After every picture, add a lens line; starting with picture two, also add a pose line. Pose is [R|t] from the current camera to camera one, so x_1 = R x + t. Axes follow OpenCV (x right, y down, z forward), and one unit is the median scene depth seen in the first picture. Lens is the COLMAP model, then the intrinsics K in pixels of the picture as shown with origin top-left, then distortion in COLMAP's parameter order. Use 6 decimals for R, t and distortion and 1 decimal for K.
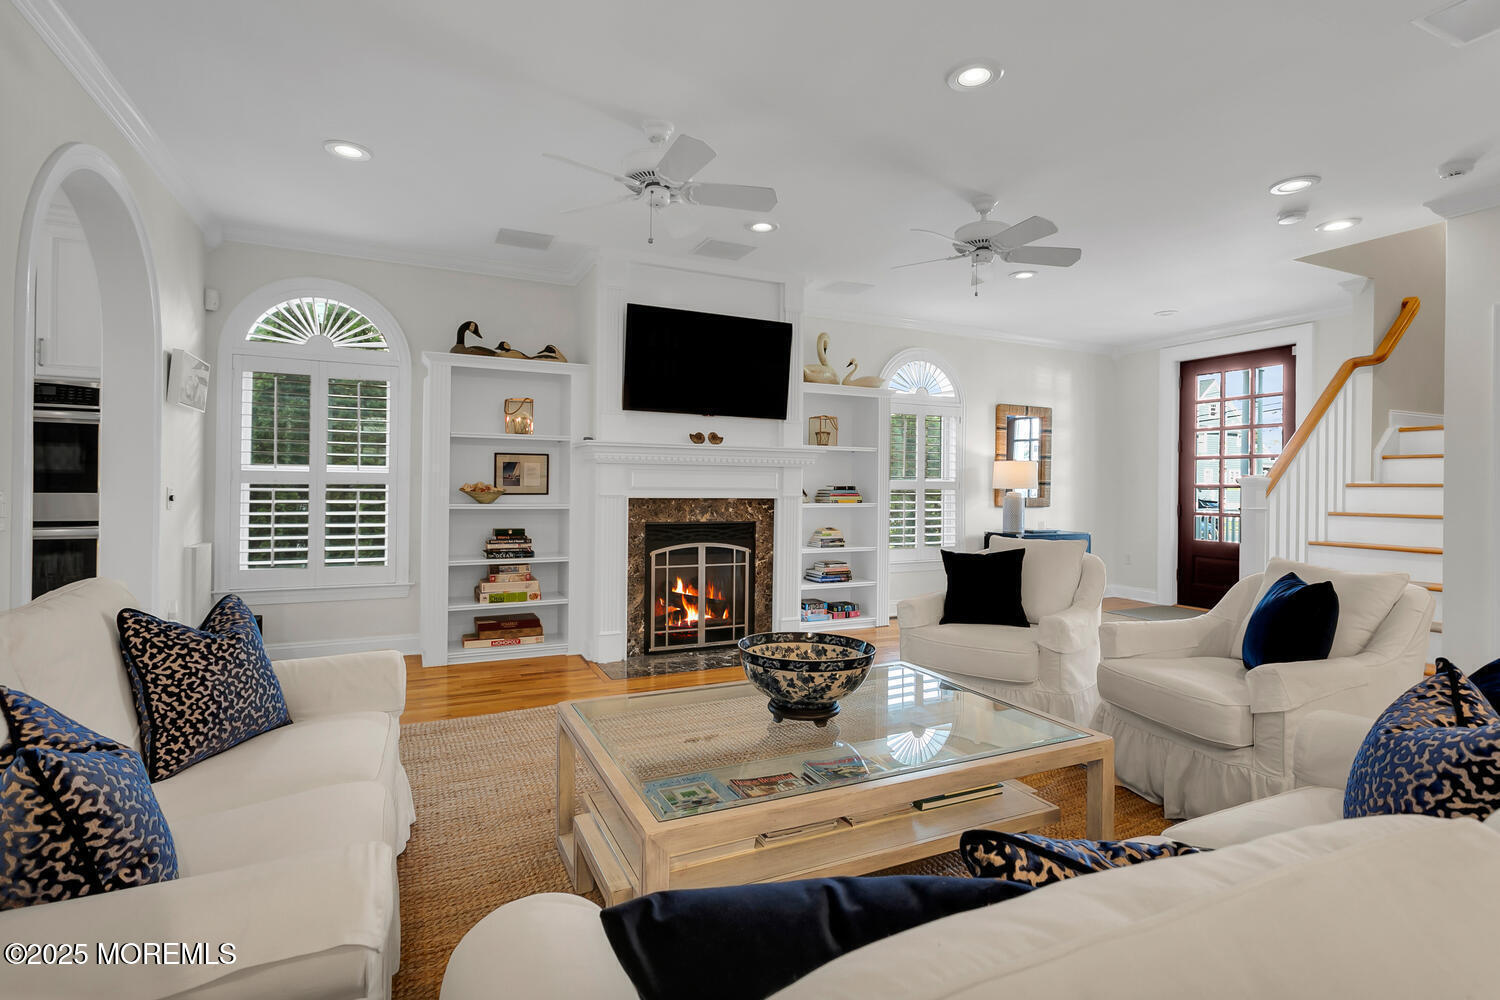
lens RADIAL K [[724.5, 0, 755.7], [0, 724.5, 489.0], [0, 0, 1]] dist [-0.002065, 0.004333]
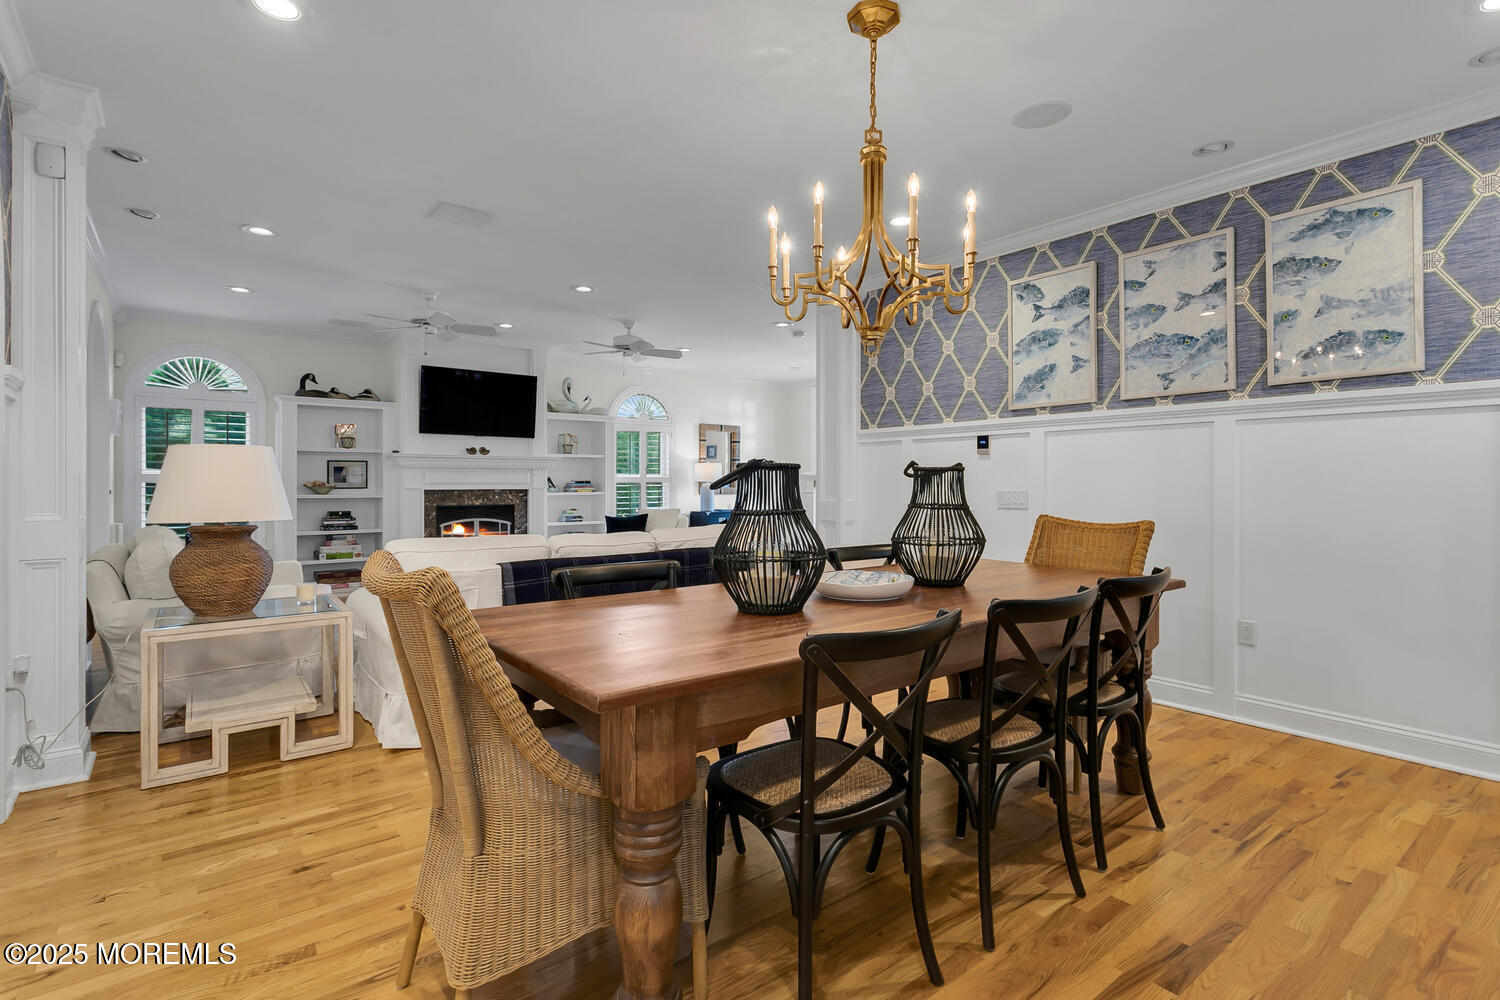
lens RADIAL K [[724.5, 0, 749.1], [0, 724.5, 486.6], [0, 0, 1]] dist [-0.002065, 0.004333]
pose [[0.976834, -0.010800, 0.213724, 0.173332], [0.010023, 0.999939, 0.004716, 0.005513], [-0.213762, -0.002465, 0.976883, -0.663939]]
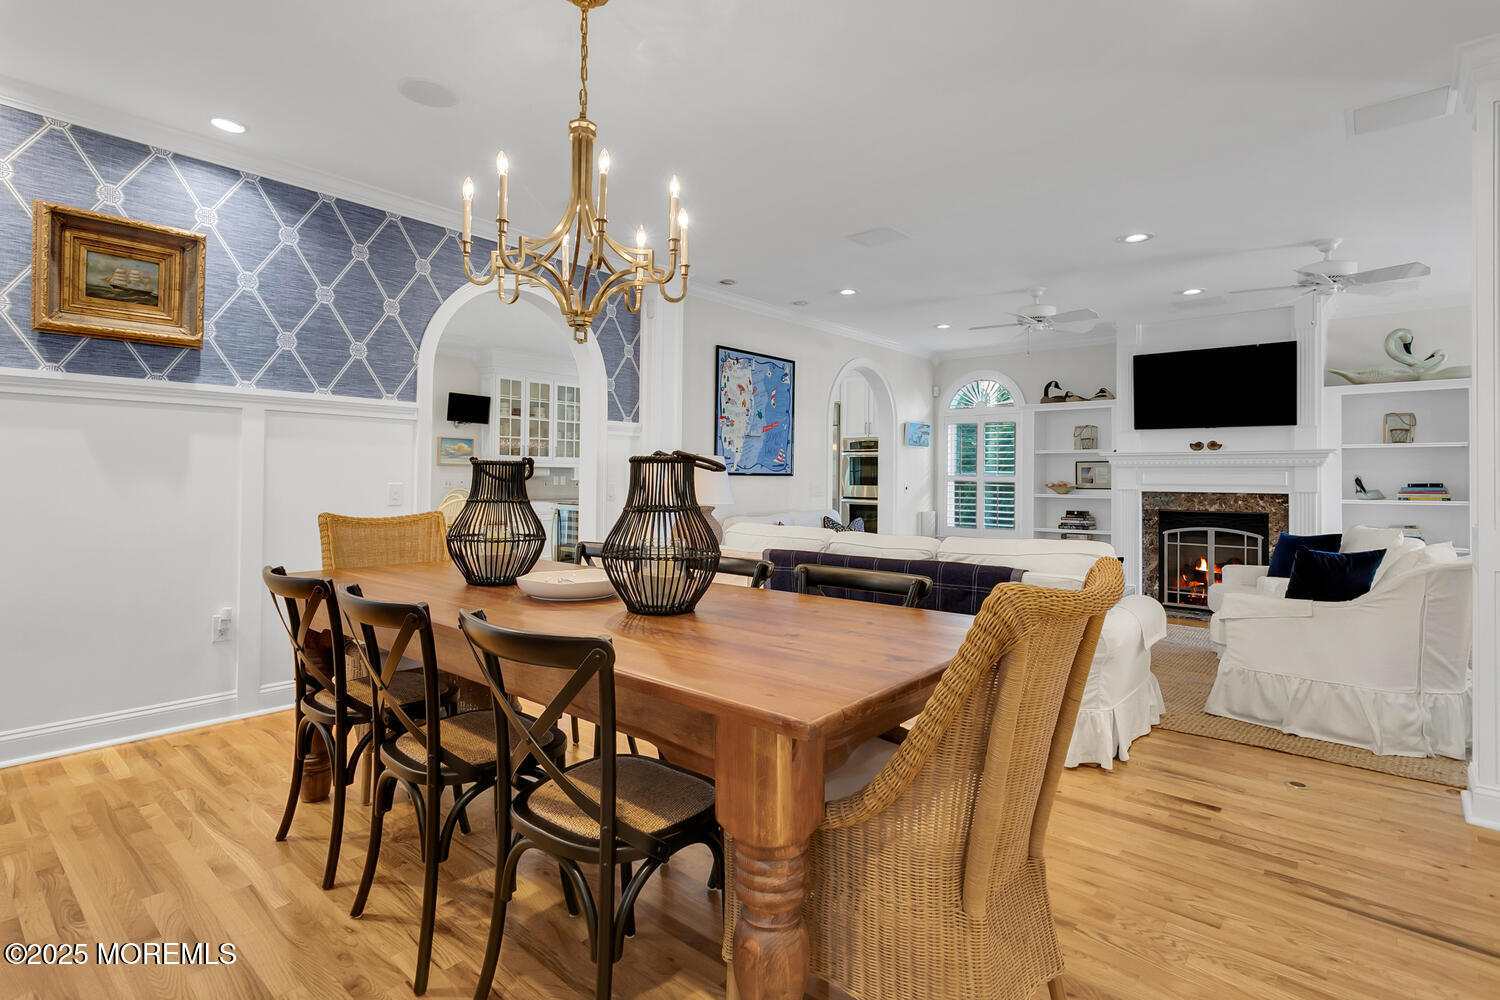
lens RADIAL K [[724.5, 0, 747.1], [0, 724.5, 474.3], [0, 0, 1]] dist [-0.002065, 0.004333]
pose [[0.405939, -0.013033, -0.913807, 0.805082], [-0.007949, 0.999810, -0.017791, 0.010472], [0.913865, 0.014486, 0.405759, -0.276843]]
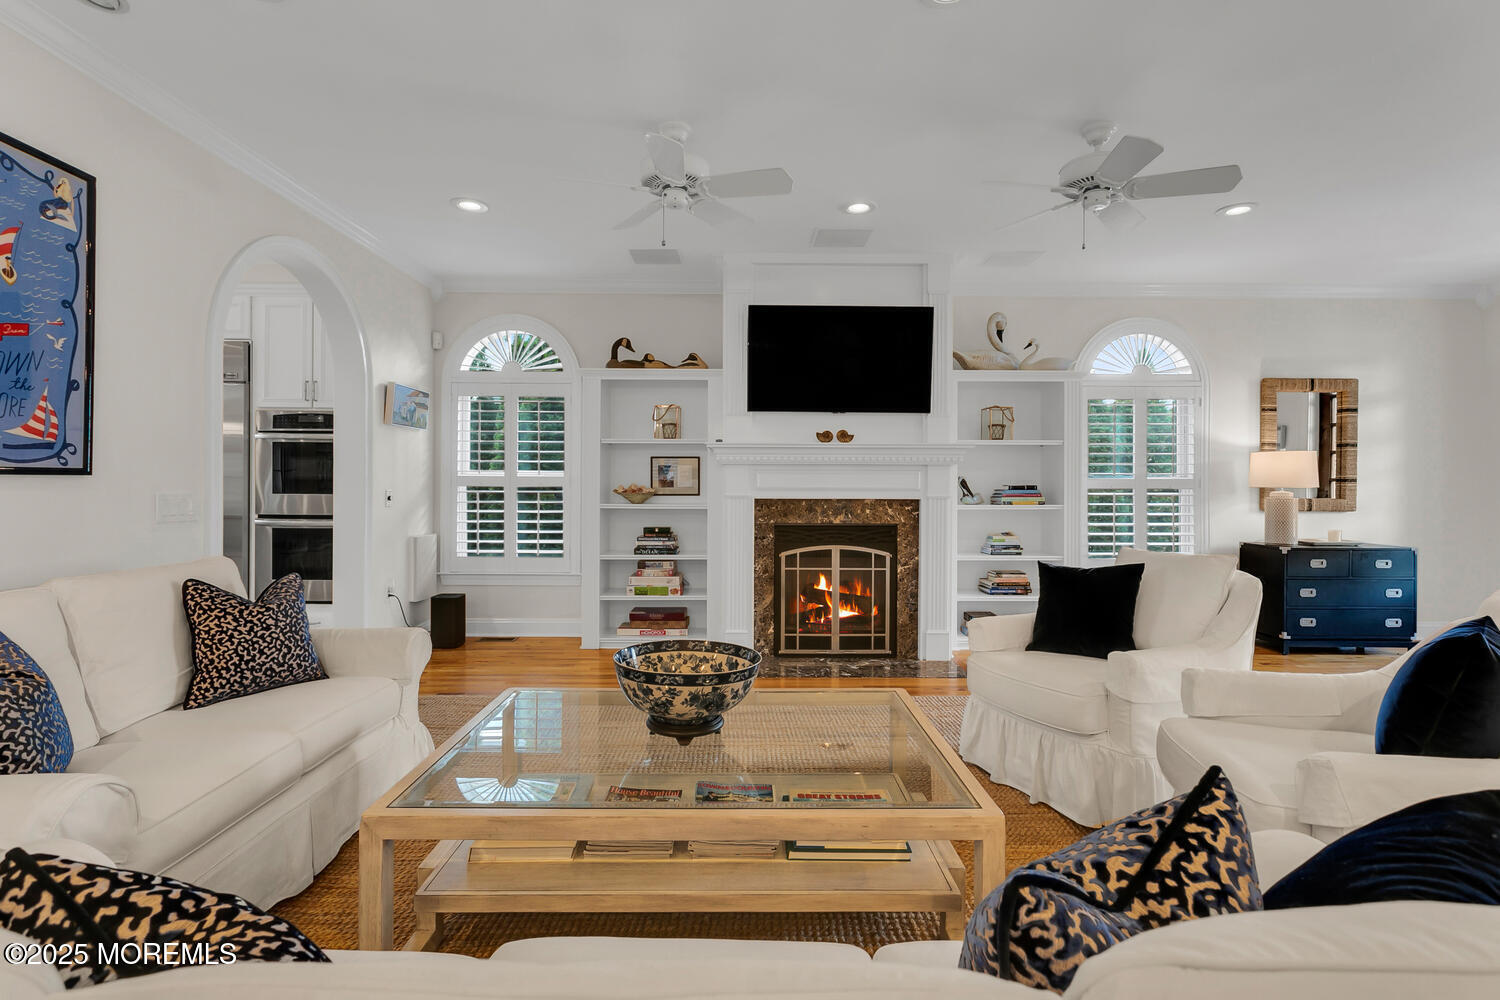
lens RADIAL K [[724.5, 0, 744.3], [0, 724.5, 487.6], [0, 0, 1]] dist [-0.002065, 0.004333]
pose [[0.903282, -0.005687, -0.429009, 0.243177], [0.003870, 0.999979, -0.005106, 0.002219], [0.429029, 0.002952, 0.903286, 0.086063]]
